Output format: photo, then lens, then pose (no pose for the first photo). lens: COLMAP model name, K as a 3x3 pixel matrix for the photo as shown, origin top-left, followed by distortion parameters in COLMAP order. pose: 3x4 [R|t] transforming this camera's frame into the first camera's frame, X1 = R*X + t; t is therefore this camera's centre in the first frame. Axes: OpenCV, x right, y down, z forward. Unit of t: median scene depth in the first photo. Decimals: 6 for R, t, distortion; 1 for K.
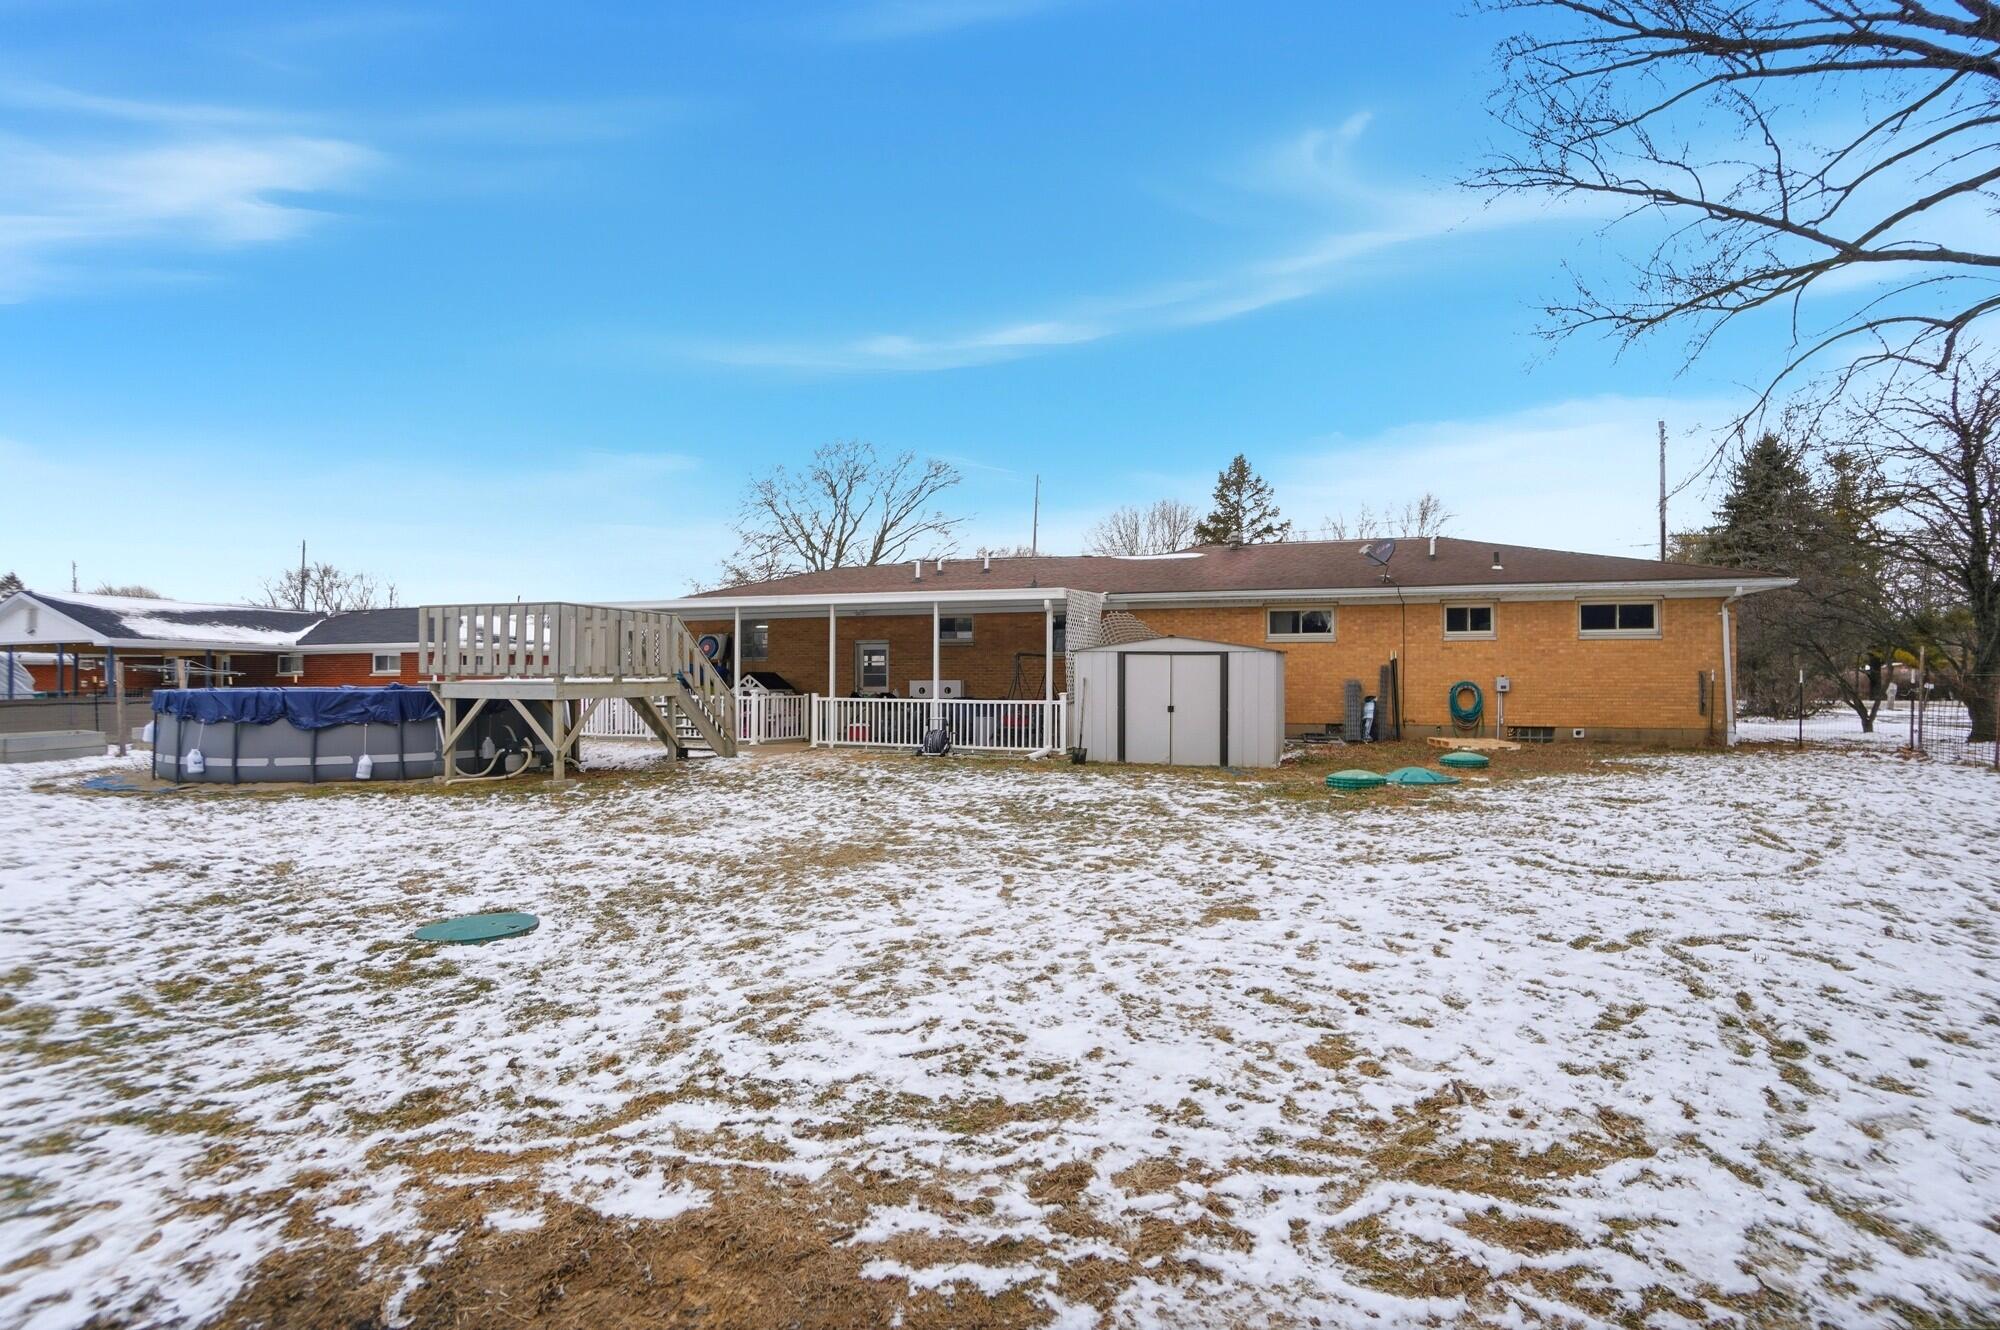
lens RADIAL K [[842.3, 0, 997.8], [0, 842.3, 621.3], [0, 0, 1]] dist [-0.036261, 0.015553]
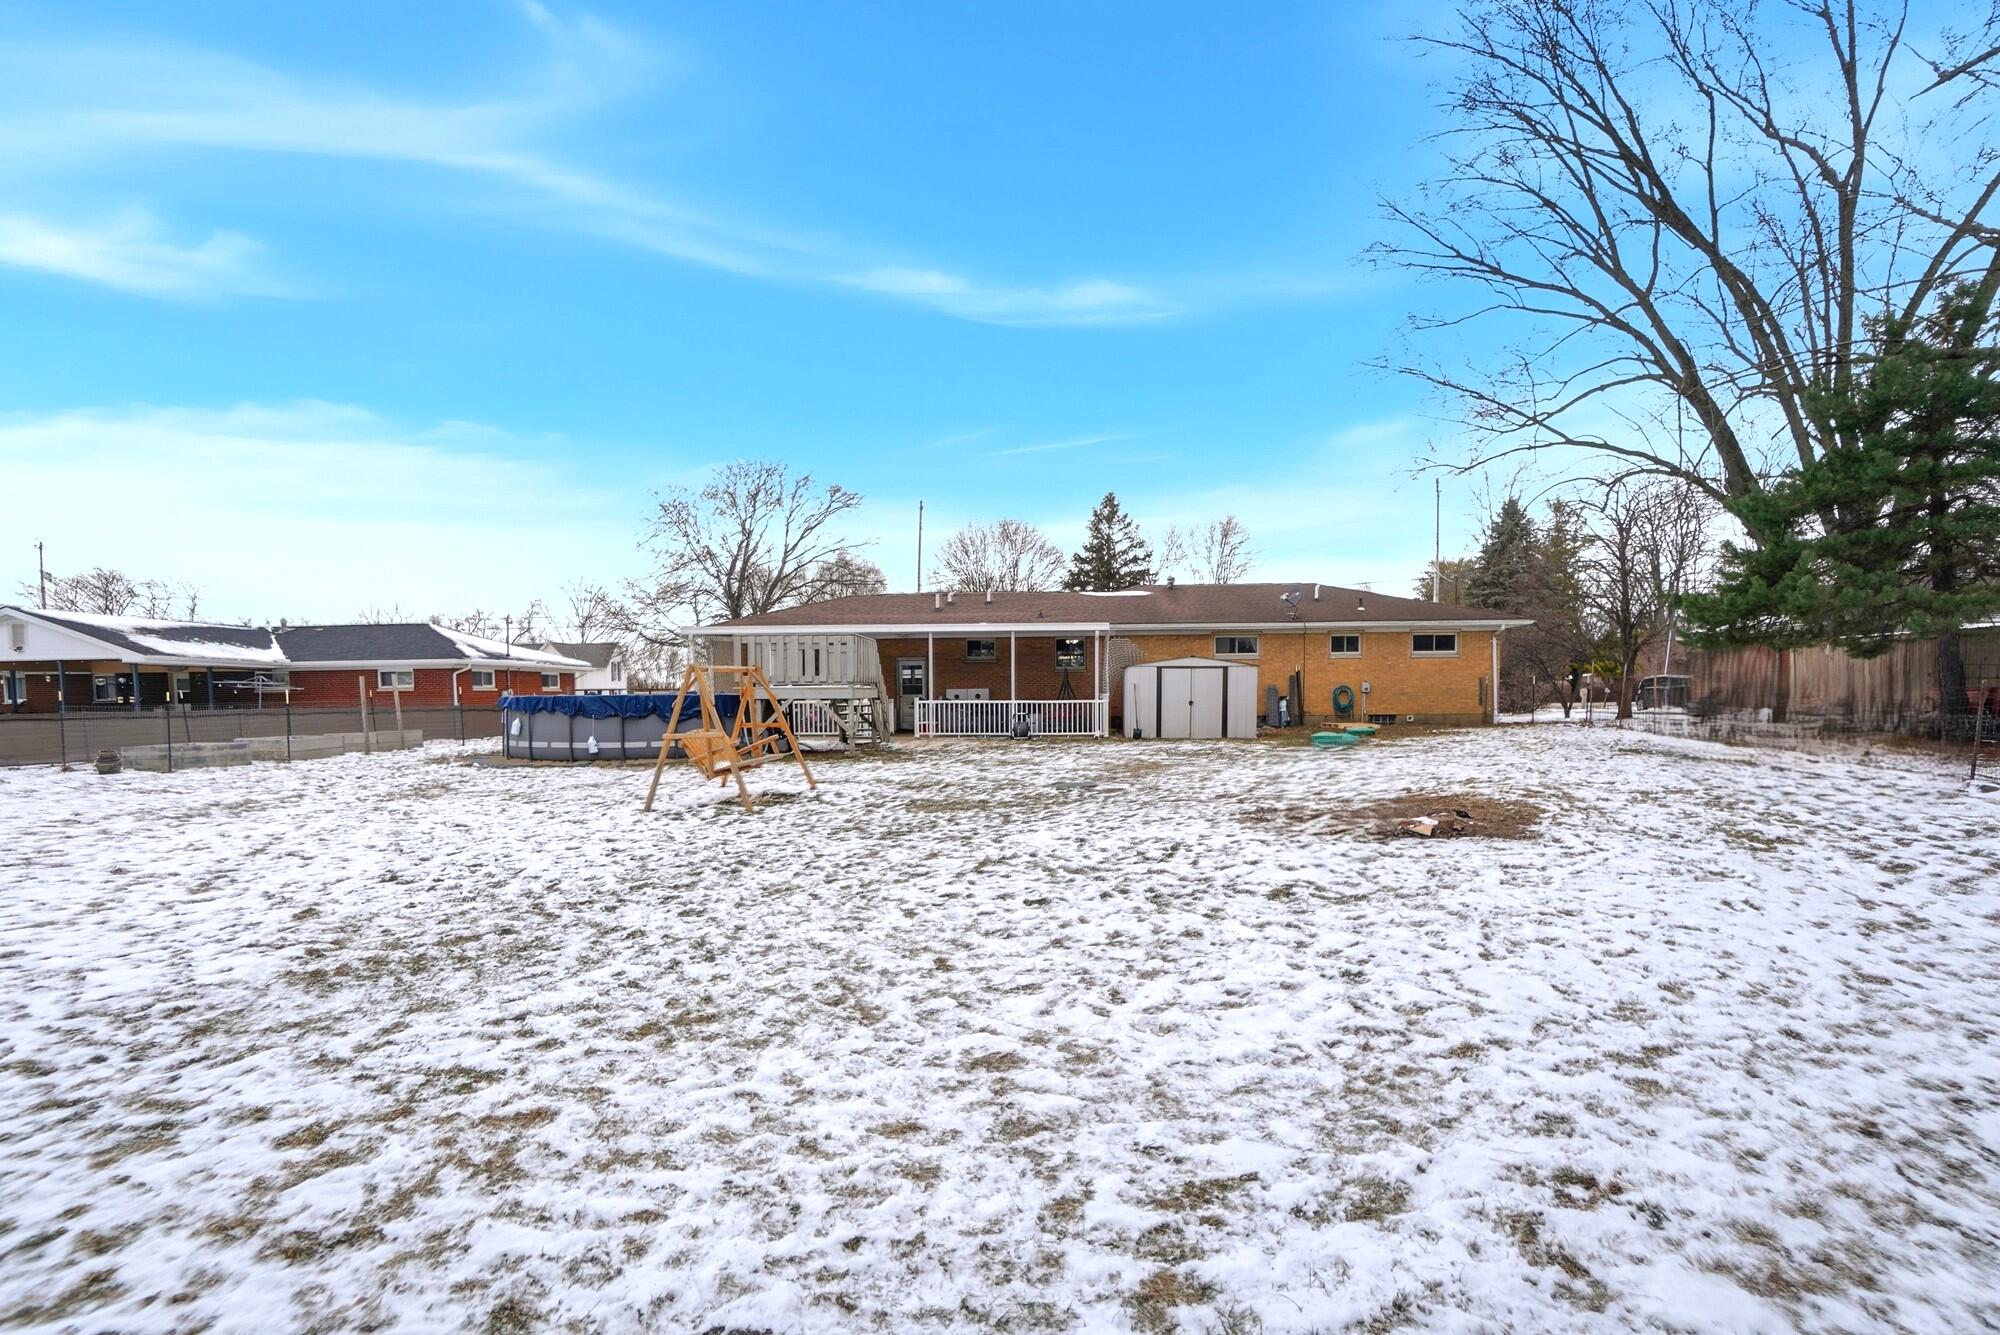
lens RADIAL K [[863.4, 0, 1000.0], [0, 863.4, 667.5], [0, 0, 1]] dist [-0.024537, 0.000063]
pose [[0.975501, -0.002633, 0.219981, -0.371718], [-0.005585, 0.999310, 0.036727, -0.013271], [-0.219926, -0.037056, 0.974812, -0.359353]]
